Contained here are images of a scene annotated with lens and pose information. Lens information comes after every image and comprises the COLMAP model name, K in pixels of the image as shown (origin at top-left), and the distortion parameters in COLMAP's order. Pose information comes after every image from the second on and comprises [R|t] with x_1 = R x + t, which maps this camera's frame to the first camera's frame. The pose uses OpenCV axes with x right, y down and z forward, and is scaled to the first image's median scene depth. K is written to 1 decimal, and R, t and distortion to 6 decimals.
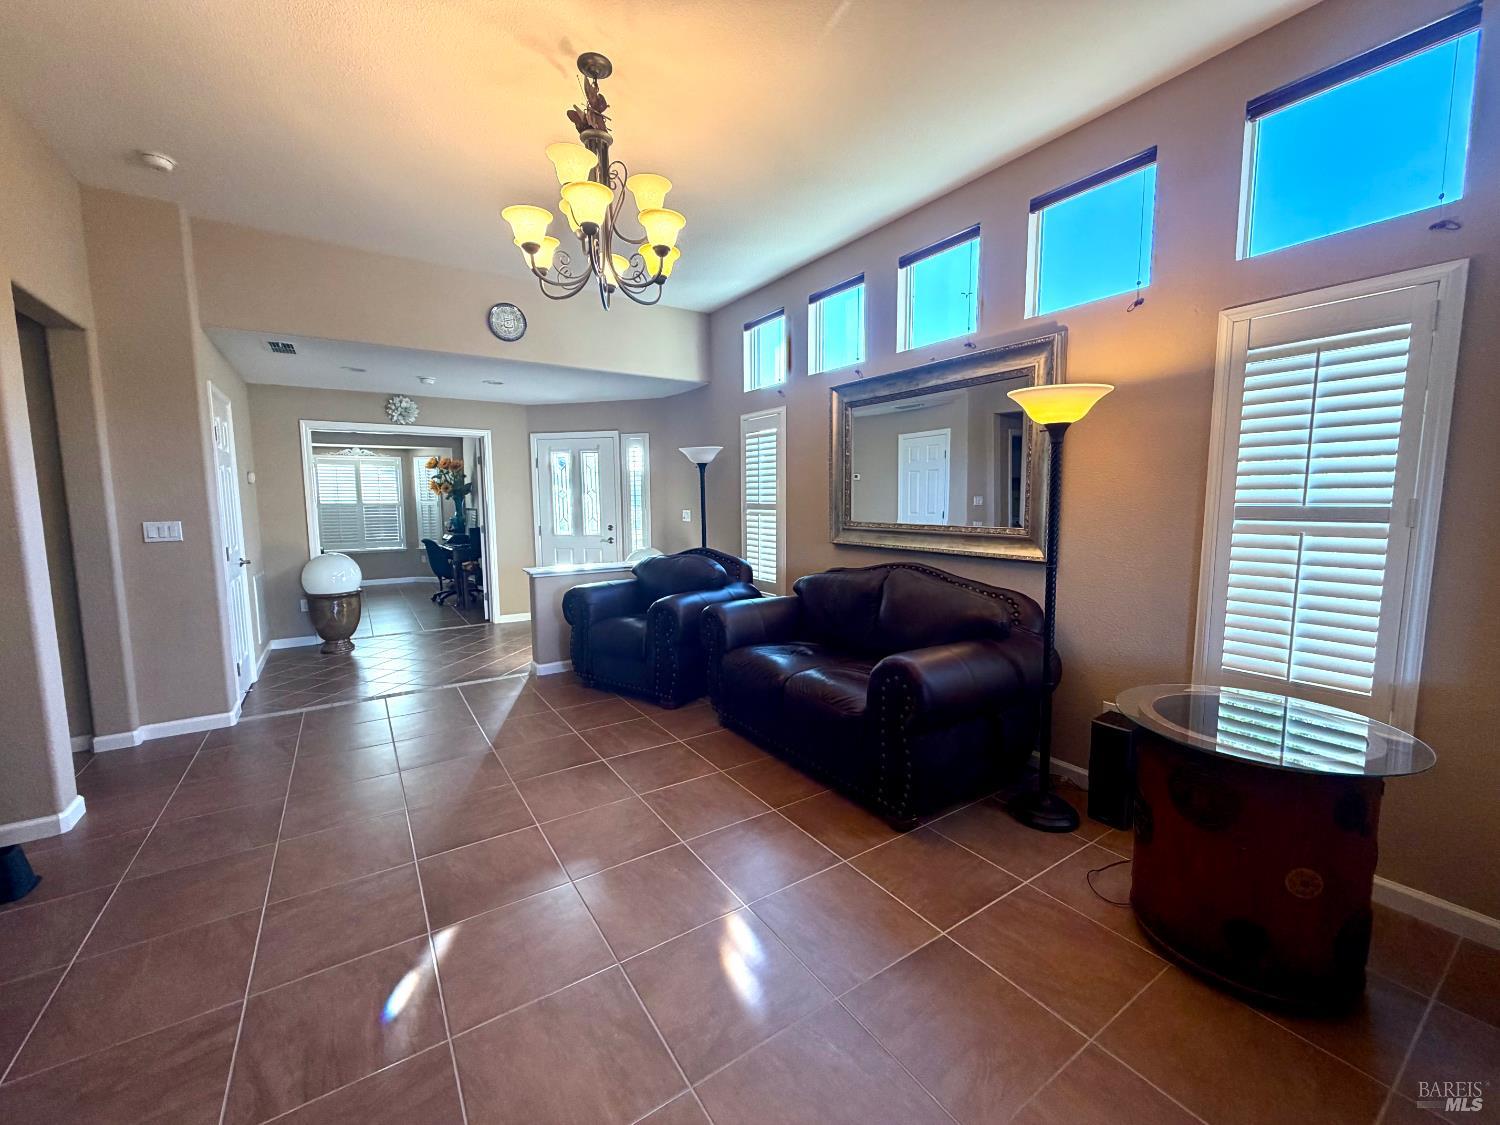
lens RADIAL K [[600.2, 0, 745.8], [0, 600.2, 559.3], [0, 0, 1]] dist [0.000977, -0.000249]
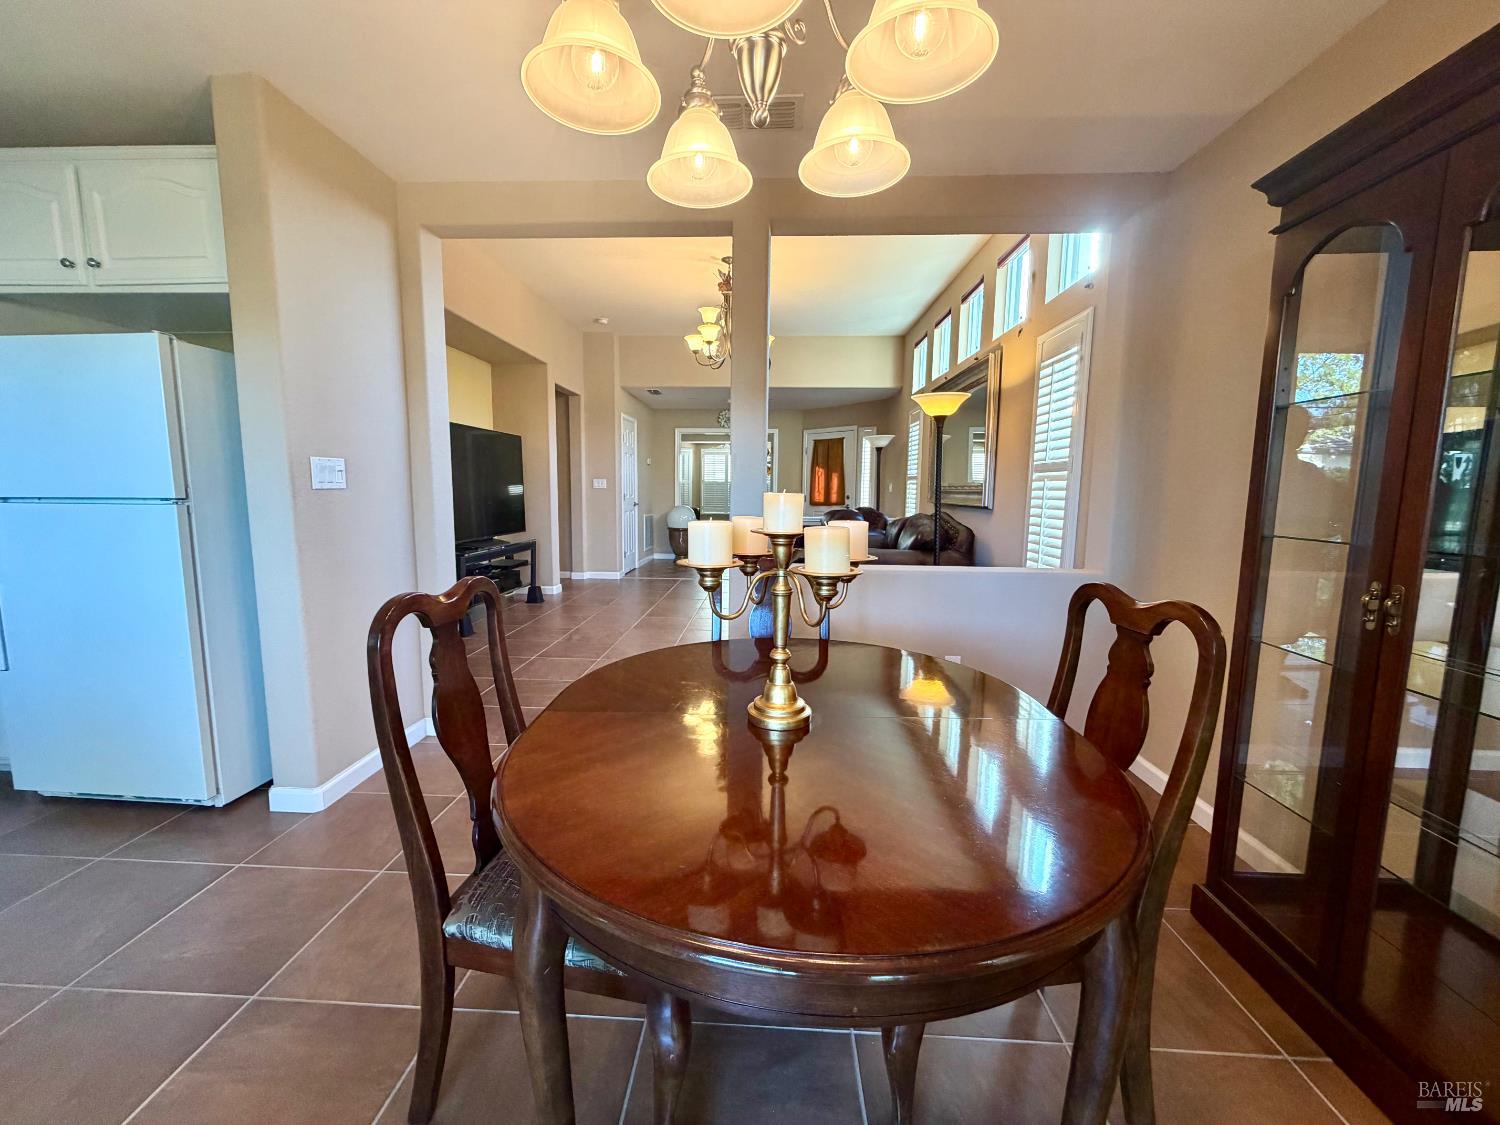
lens RADIAL K [[600.2, 0, 745.8], [0, 600.2, 559.3], [0, 0, 1]] dist [0.000977, -0.000249]
pose [[0.803753, 0.086592, -0.588628, 0.469935], [-0.079251, 0.996118, 0.038323, 0.063454], [0.589661, 0.015847, 0.807495, -0.279404]]
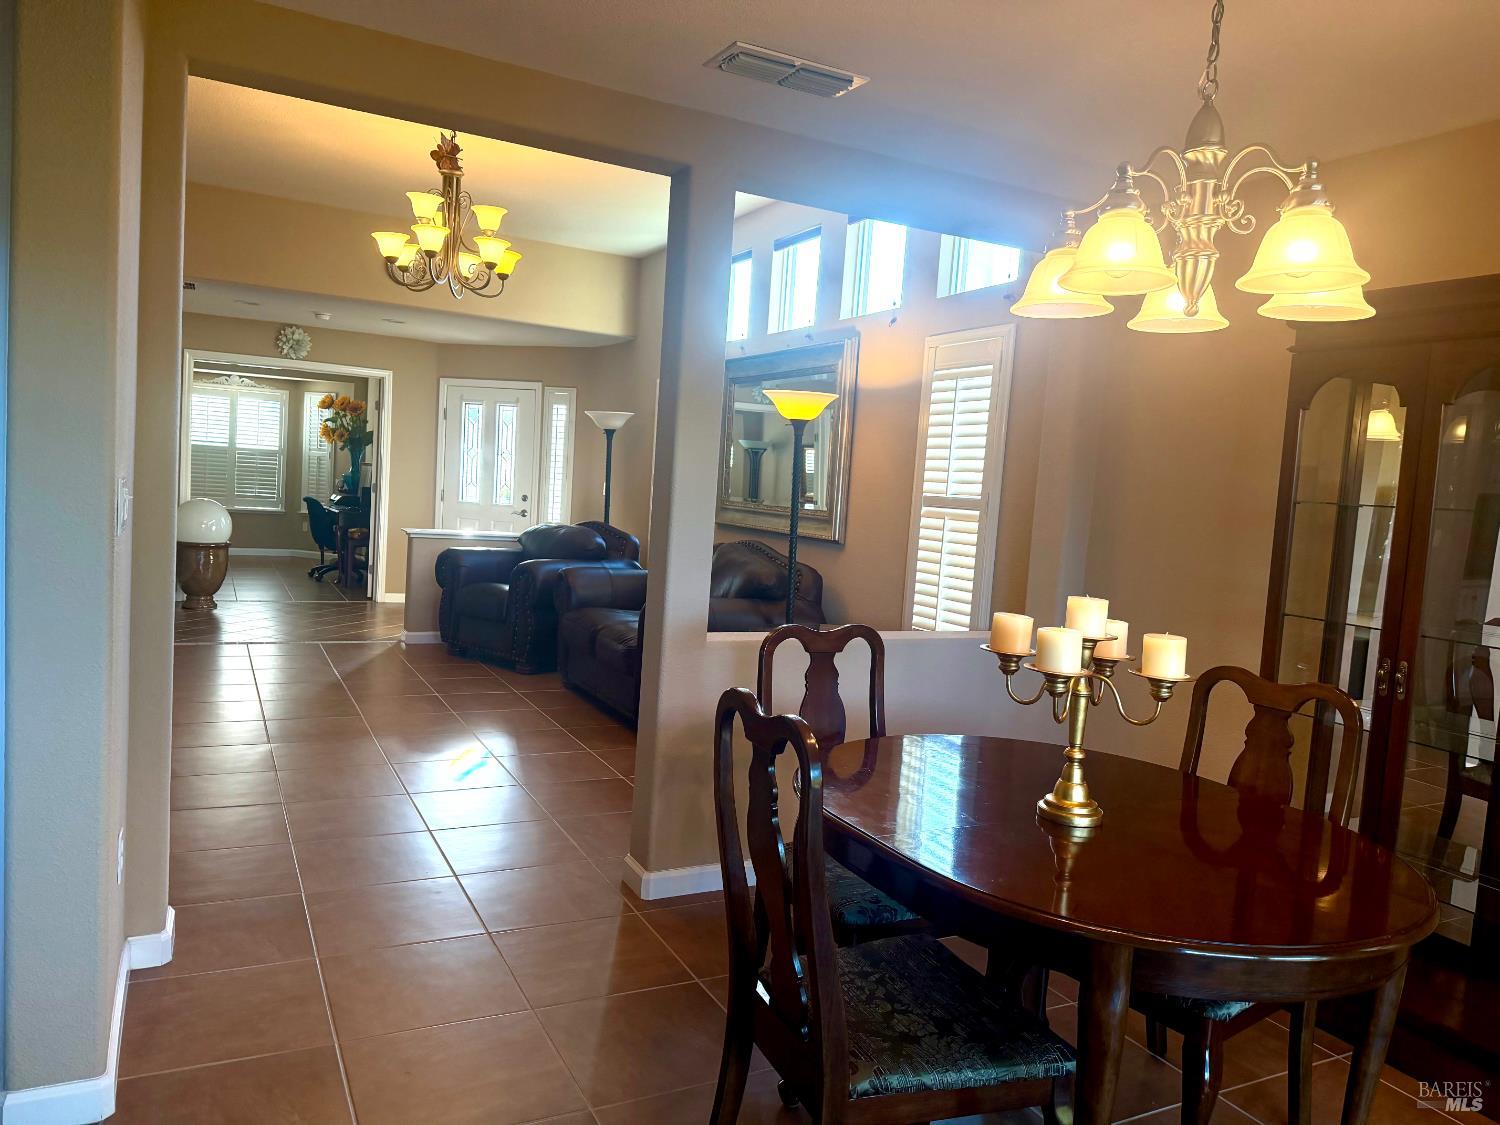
lens RADIAL K [[1047.8, 0, 750.0], [0, 1047.8, 562.5], [0, 0, 1]] dist [0.190836, -0.401139]
pose [[0.991182, 0.081422, -0.104536, 0.285251], [-0.084522, 0.996094, -0.025563, 0.055311], [0.102046, 0.034173, 0.994193, -0.489148]]
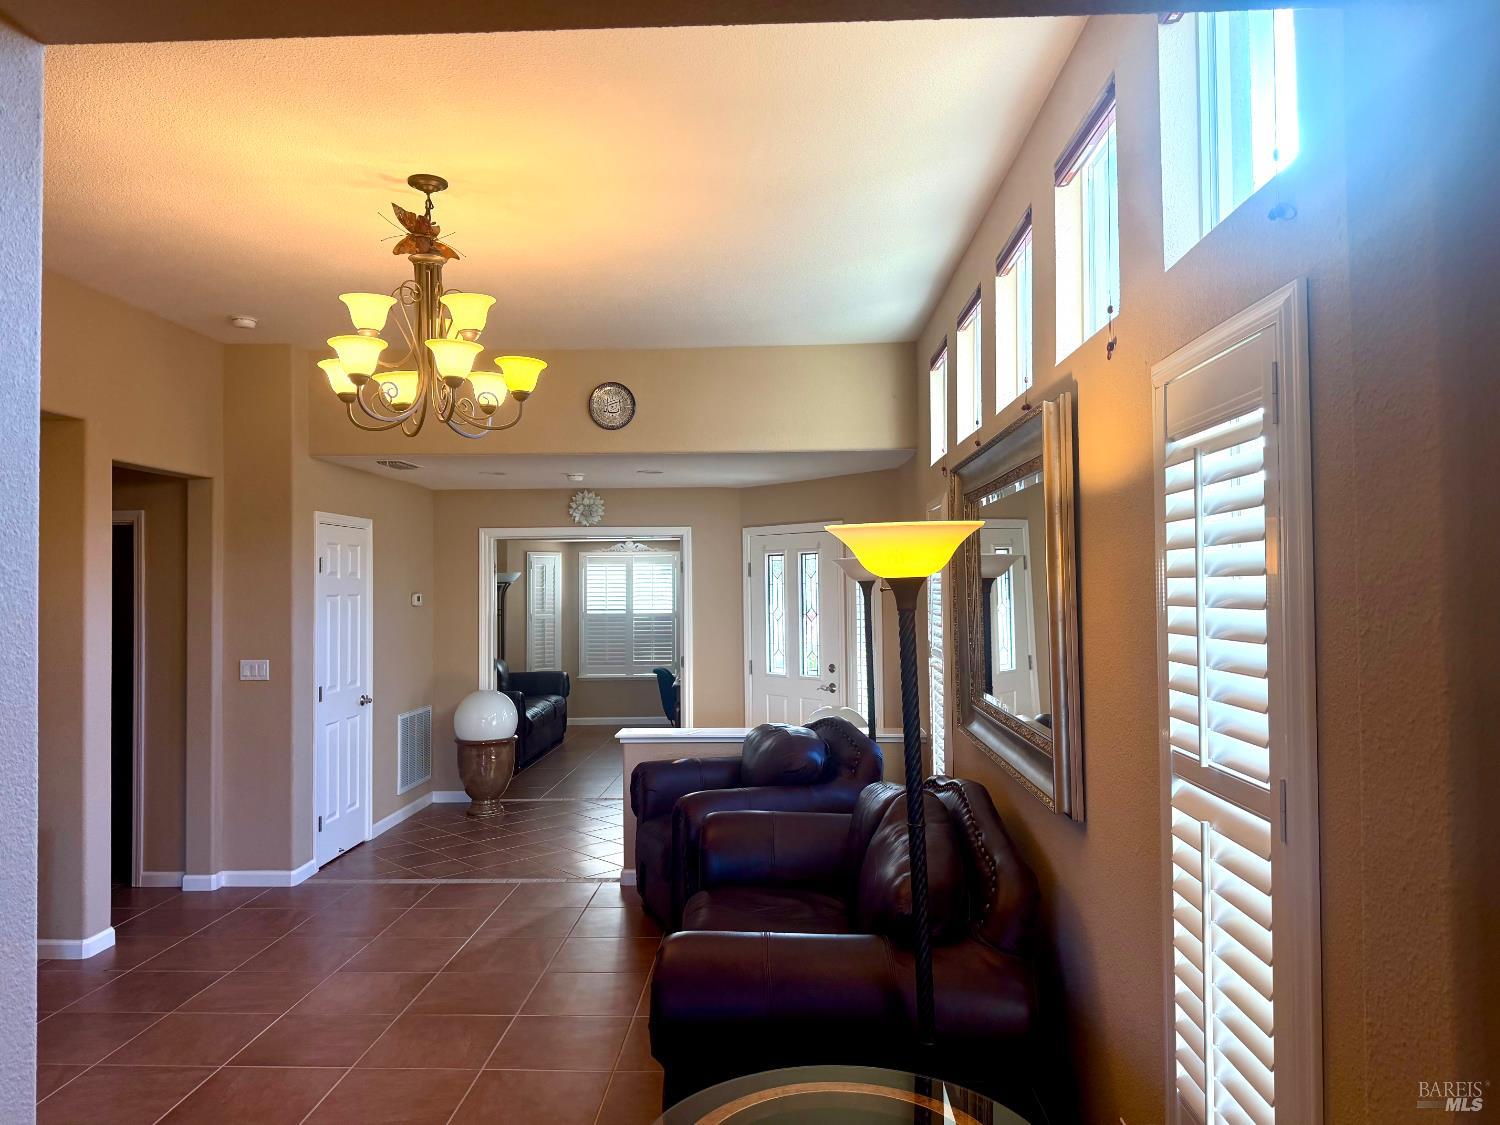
lens RADIAL K [[1048.0, 0, 750.0], [0, 1048.0, 562.5], [0, 0, 1]] dist [0.089221, -0.102724]
pose [[0.810947, -0.014205, -0.584947, 0.427880], [-0.055455, 0.993339, -0.101003, -0.054770], [0.582486, 0.114346, 0.804758, 0.032127]]
